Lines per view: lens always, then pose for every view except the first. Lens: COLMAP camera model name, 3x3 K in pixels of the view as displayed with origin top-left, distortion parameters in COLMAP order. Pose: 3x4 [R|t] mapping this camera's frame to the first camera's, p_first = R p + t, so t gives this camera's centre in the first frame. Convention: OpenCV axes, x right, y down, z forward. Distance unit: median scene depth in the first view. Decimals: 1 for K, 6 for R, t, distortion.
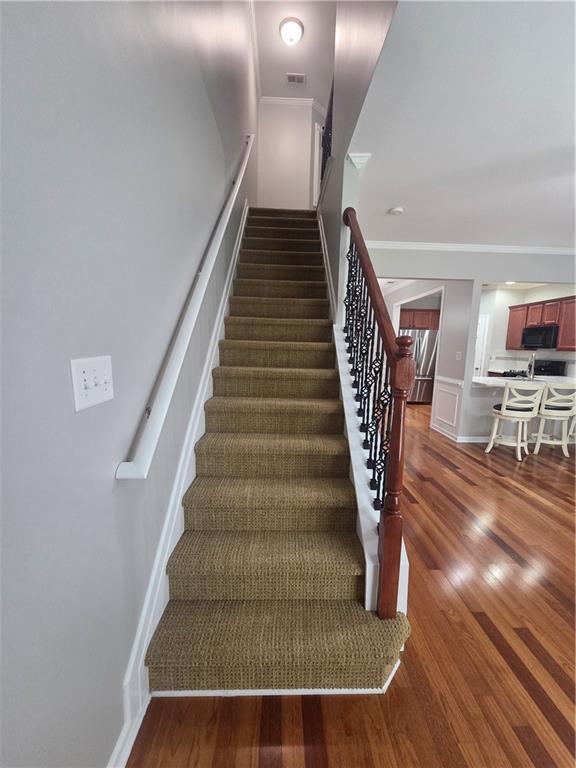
lens RADIAL K [[317.5, 0, 292.4], [0, 317.5, 386.4], [0, 0, 1]] dist [0.003584, 0.000816]
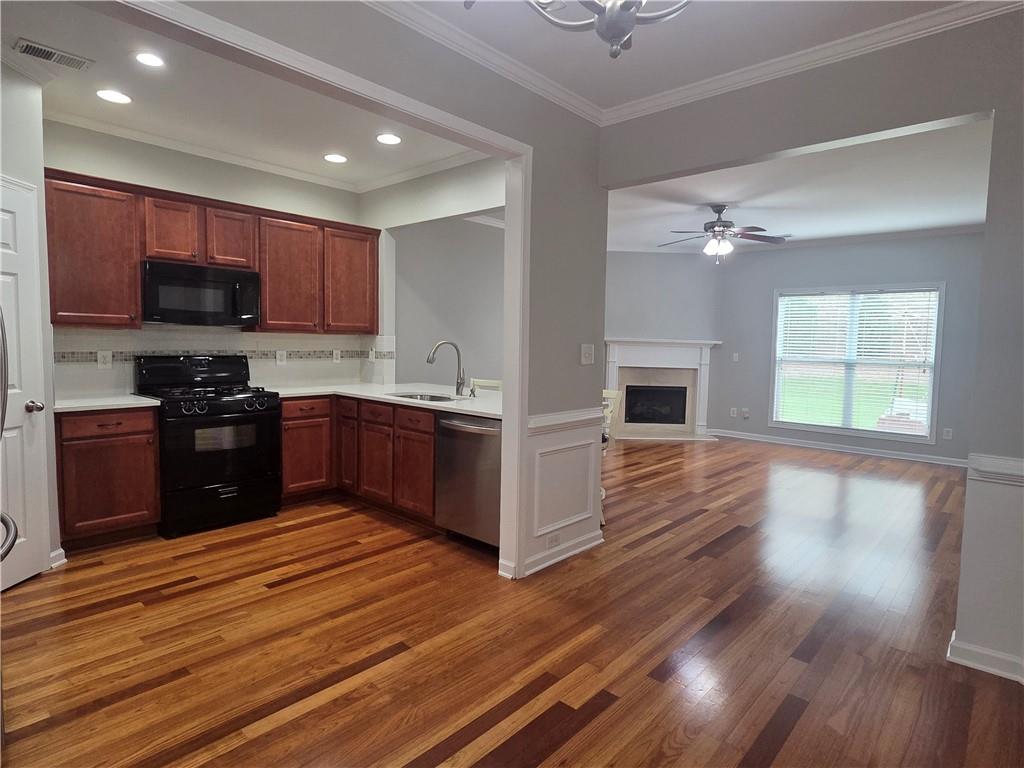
lens RADIAL K [[570.5, 0, 512.8], [0, 570.5, 376.9], [0, 0, 1]] dist [0.003997, -0.000761]
pose [[-0.715128, -0.084743, 0.693838, 0.064319], [0.053715, 0.983026, 0.175426, -0.218852], [-0.696927, 0.162722, -0.698437, 1.707204]]
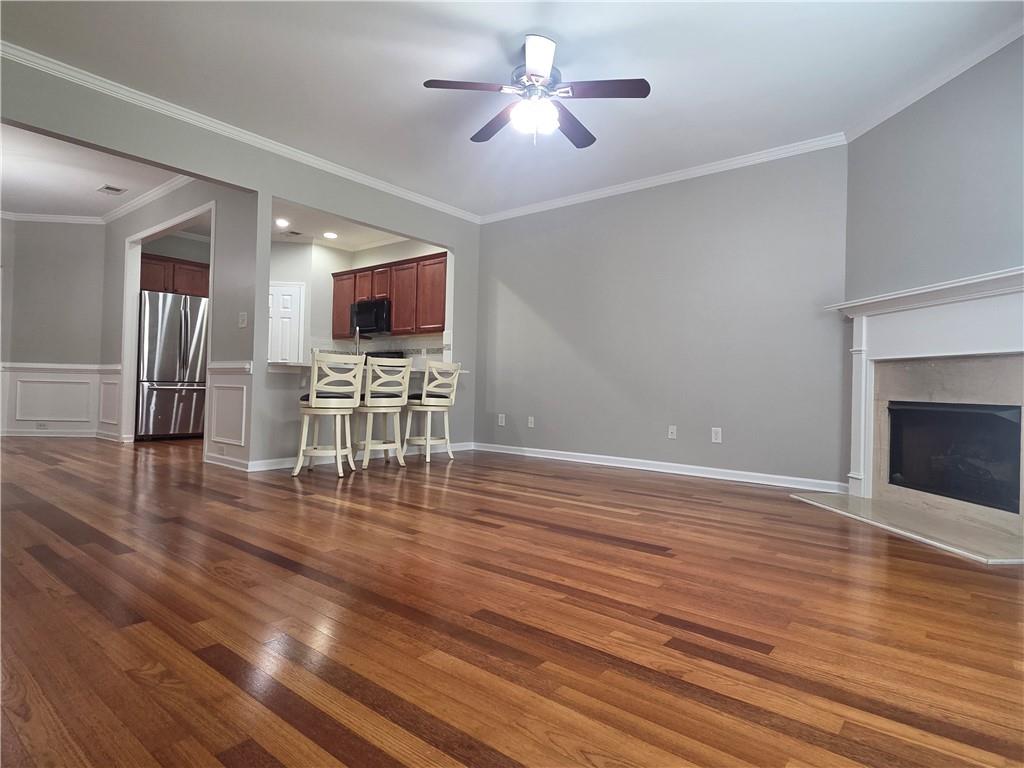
lens RADIAL K [[570.5, 0, 513.8], [0, 570.5, 376.6], [0, 0, 1]] dist [0.003997, -0.000761]
pose [[0.658511, 0.004097, 0.752560, 0.076113], [0.092512, 0.991960, -0.086350, 0.147159], [-0.746864, 0.126483, 0.652837, -0.020385]]
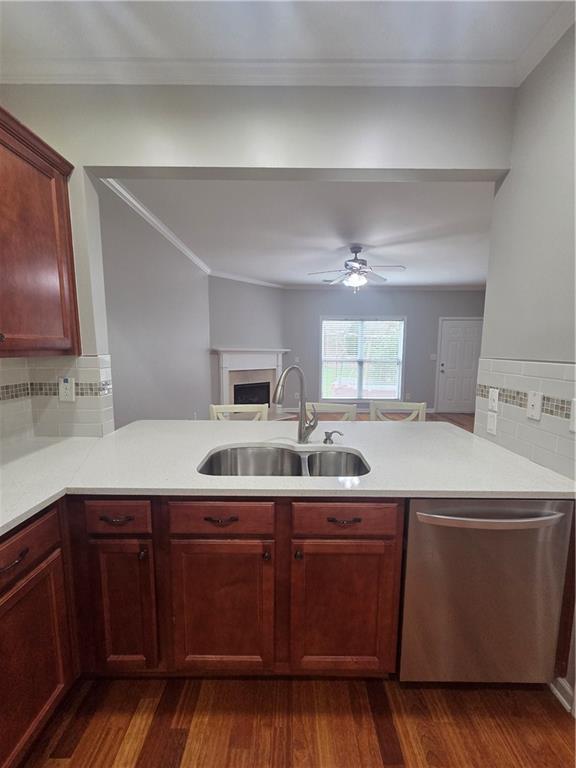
lens RADIAL K [[317.5, 0, 291.3], [0, 317.5, 387.8], [0, 0, 1]] dist [0.003584, 0.000816]
pose [[-0.998893, -0.036244, 0.029974, 0.817951], [-0.027469, 0.966886, 0.253727, -0.179469], [-0.038178, 0.252623, -0.966811, 1.439305]]
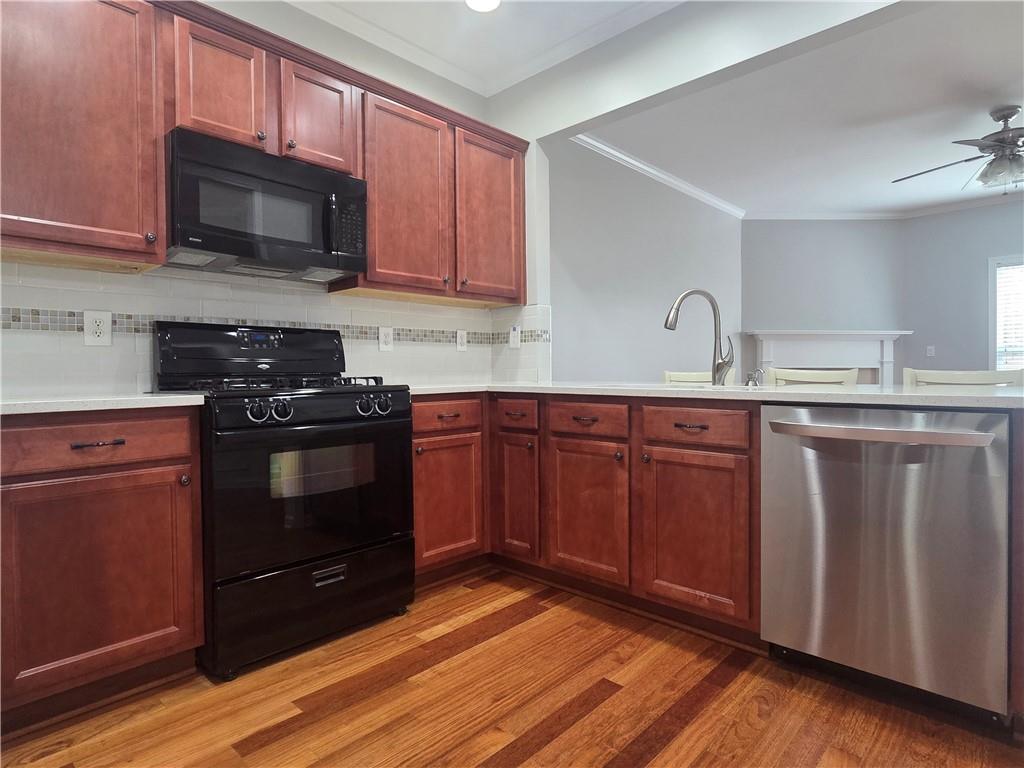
lens RADIAL K [[570.5, 0, 513.4], [0, 570.5, 377.3], [0, 0, 1]] dist [0.003997, -0.000761]
pose [[-0.701312, -0.028582, 0.712282, 0.556556], [0.083438, 0.989036, 0.121840, -0.111526], [-0.707955, 0.144879, -0.691238, 1.613798]]
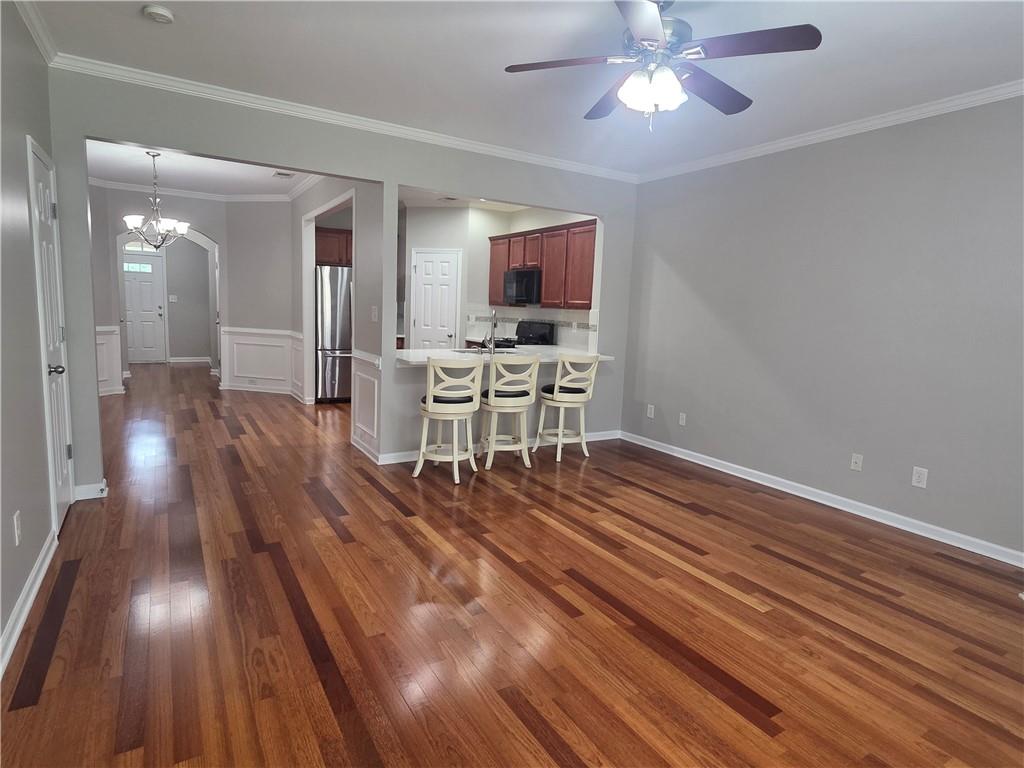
lens RADIAL K [[570.5, 0, 514.9], [0, 570.5, 374.8], [0, 0, 1]] dist [0.003997, -0.000761]
pose [[0.872187, -0.048975, 0.486715, 0.252195], [0.046176, 0.998776, 0.017753, 0.007179], [-0.486988, 0.006991, 0.873381, -0.020742]]
